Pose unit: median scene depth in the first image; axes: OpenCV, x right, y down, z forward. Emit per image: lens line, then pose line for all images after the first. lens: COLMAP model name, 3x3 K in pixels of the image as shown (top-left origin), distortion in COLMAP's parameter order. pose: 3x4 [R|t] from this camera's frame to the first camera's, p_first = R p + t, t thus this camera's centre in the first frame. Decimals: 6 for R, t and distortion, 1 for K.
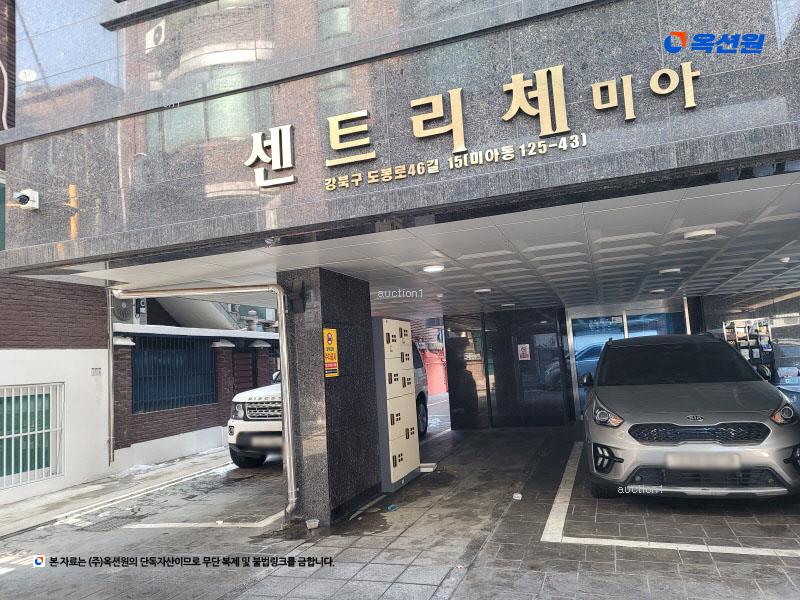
lens RADIAL K [[583.5, 0, 402.5], [0, 583.5, 301.9], [0, 0, 1]] dist [0.046193, -0.014605]
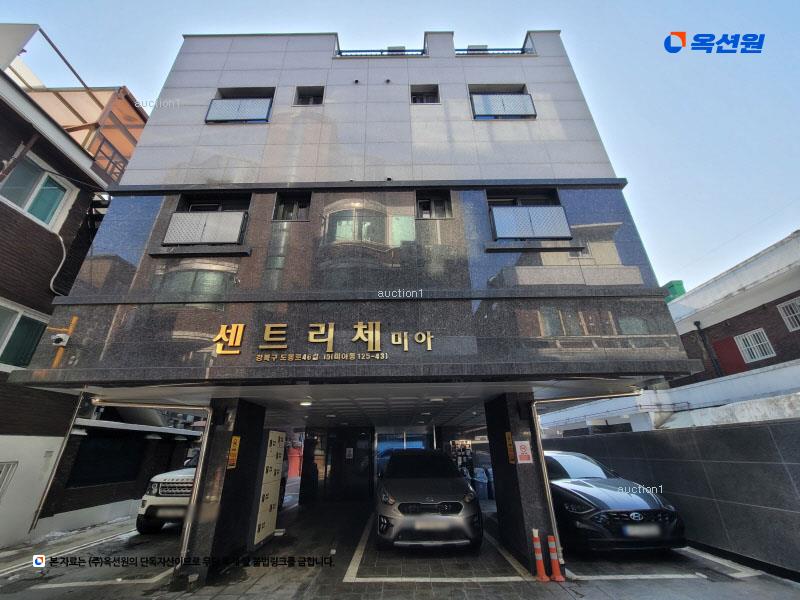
lens RADIAL K [[322.0, 0, 397.0], [0, 322.0, 300.4], [0, 0, 1]] dist [-0.007159, 0.001886]
pose [[0.943154, 0.182612, 0.277694, -0.018059], [-0.077030, 0.932884, -0.351844, -0.029906], [-0.323307, 0.310452, 0.893920, -0.101235]]
